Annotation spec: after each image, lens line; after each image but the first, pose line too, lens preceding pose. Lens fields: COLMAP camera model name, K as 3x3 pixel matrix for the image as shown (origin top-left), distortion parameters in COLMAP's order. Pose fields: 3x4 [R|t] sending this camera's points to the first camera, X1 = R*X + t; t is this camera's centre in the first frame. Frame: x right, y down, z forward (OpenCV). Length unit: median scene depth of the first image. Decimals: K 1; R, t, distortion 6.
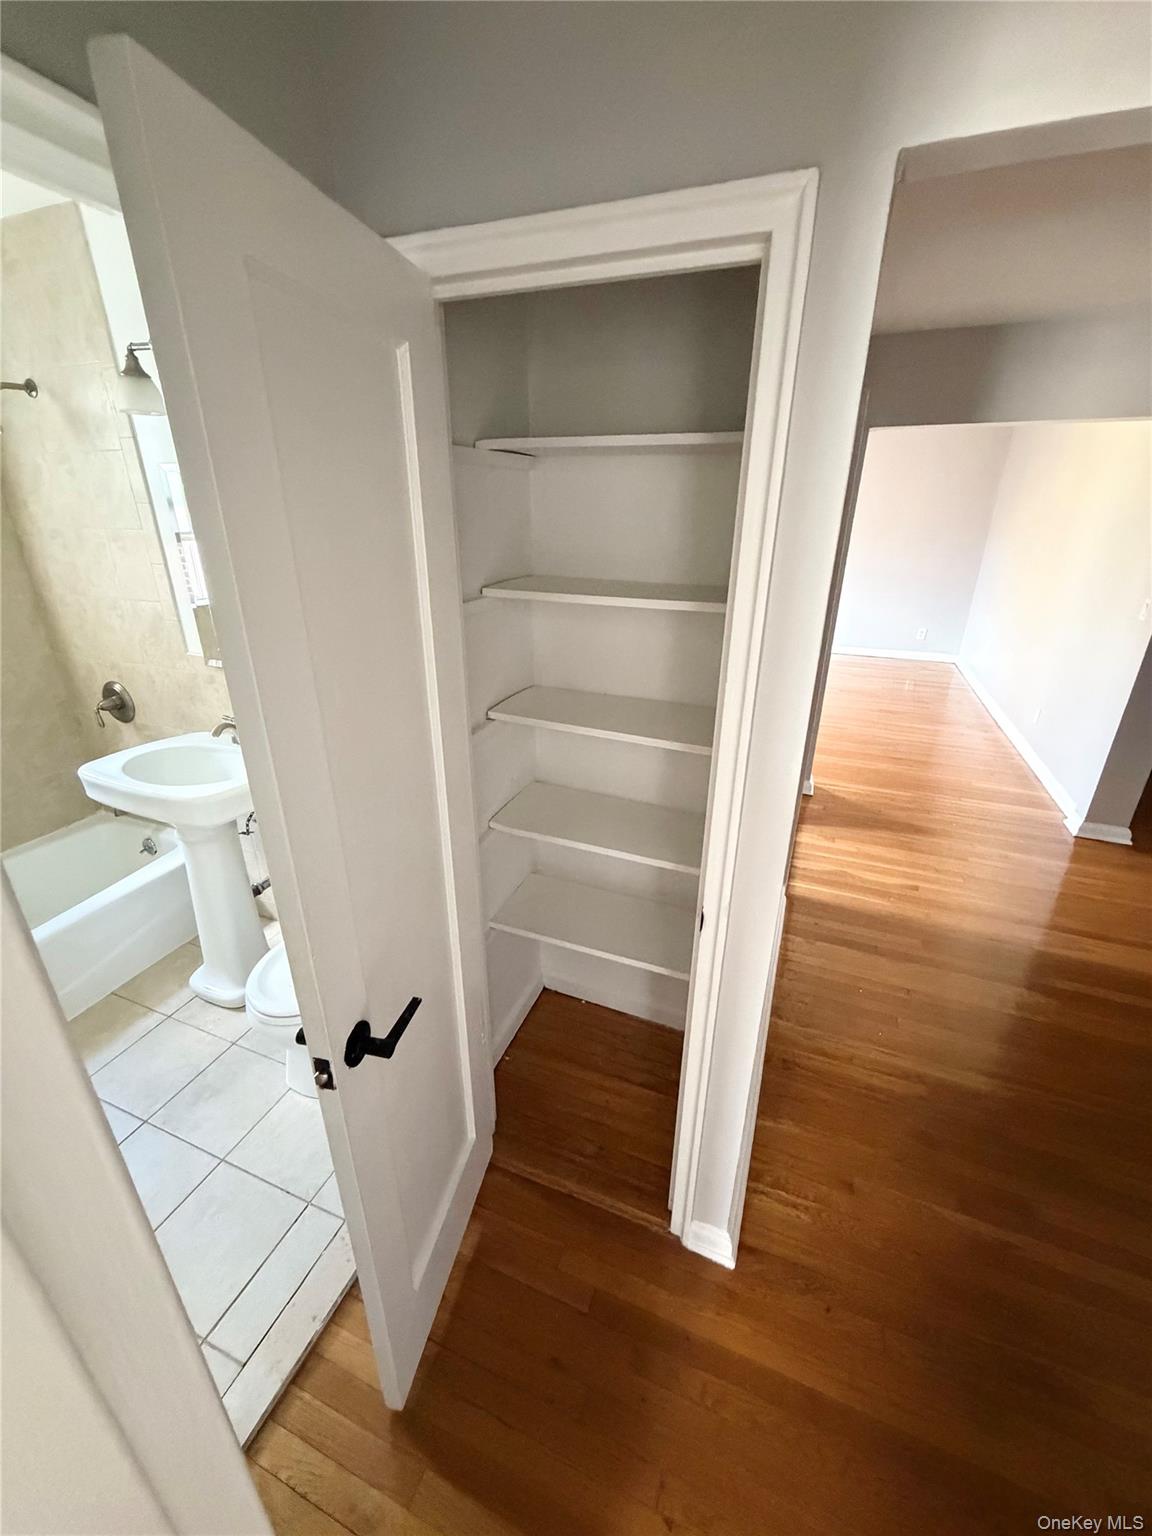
lens RADIAL K [[621.9, 0, 576.0], [0, 621.9, 768.0], [0, 0, 1]] dist [0.008159, 0.000130]
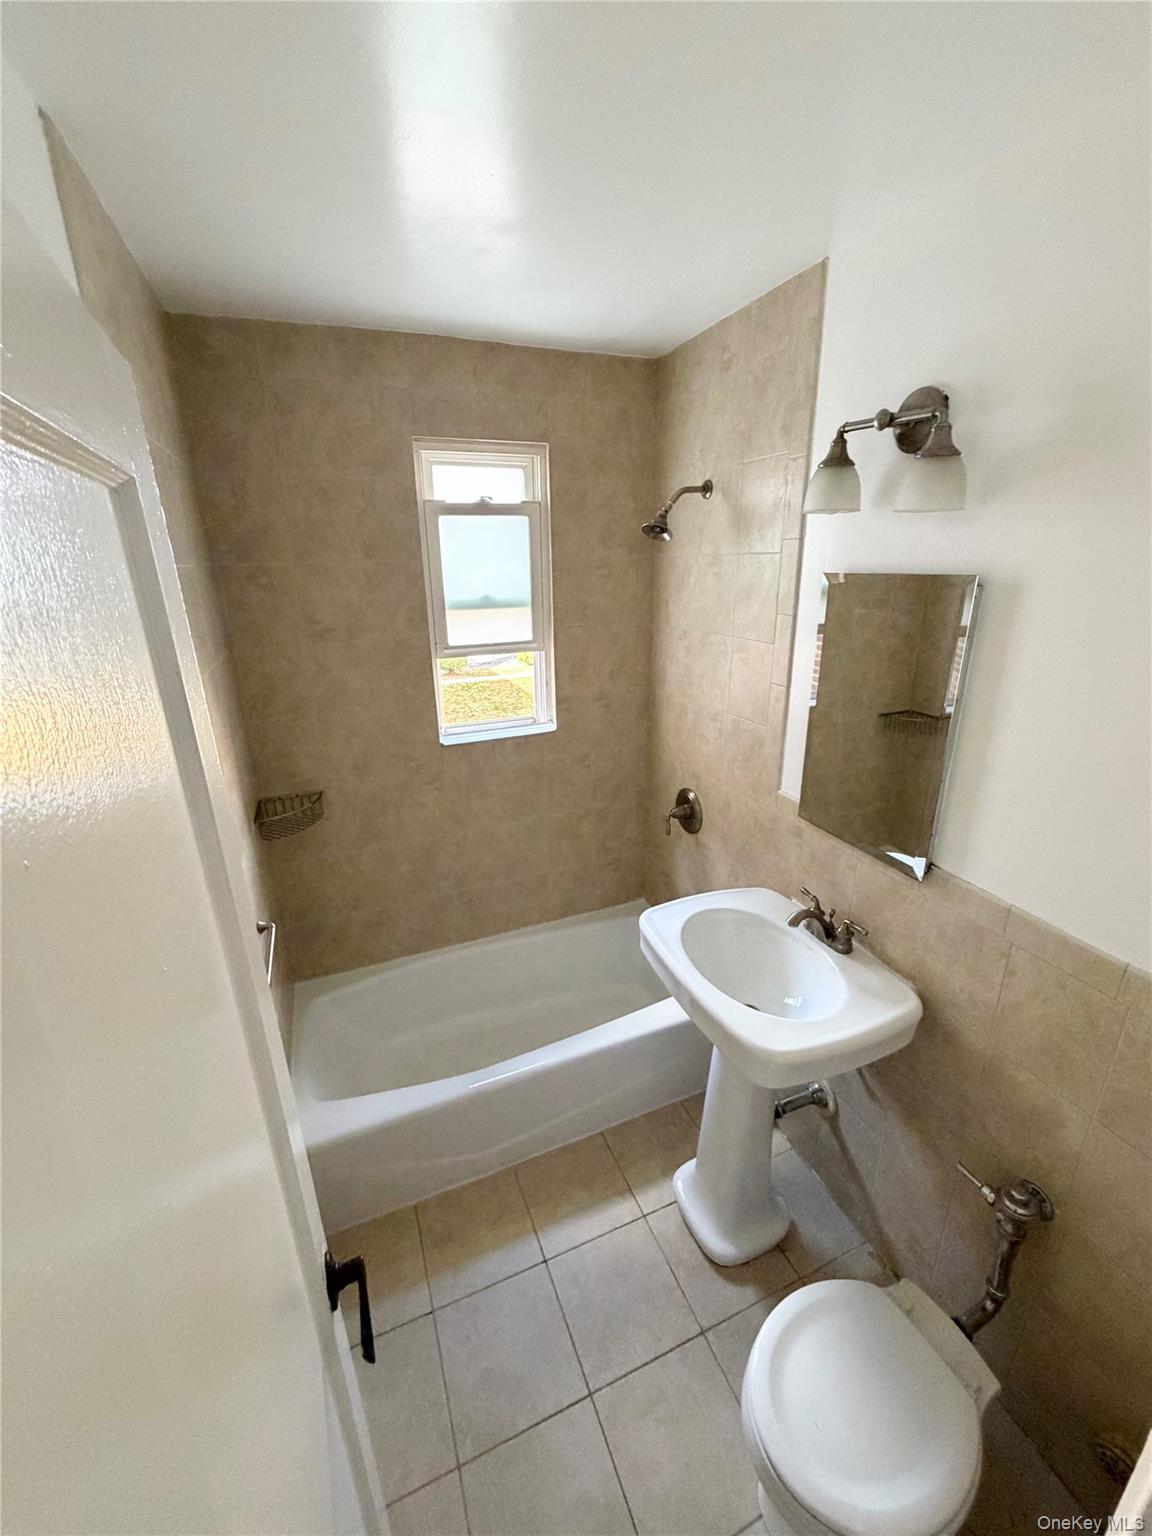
lens RADIAL K [[621.9, 0, 576.0], [0, 621.9, 768.0], [0, 0, 1]] dist [0.008159, 0.000130]
pose [[0.700706, 0.212272, -0.681140, -0.281048], [-0.256559, 0.965818, 0.037061, -0.186190], [0.665725, 0.148783, 0.731214, 0.249129]]
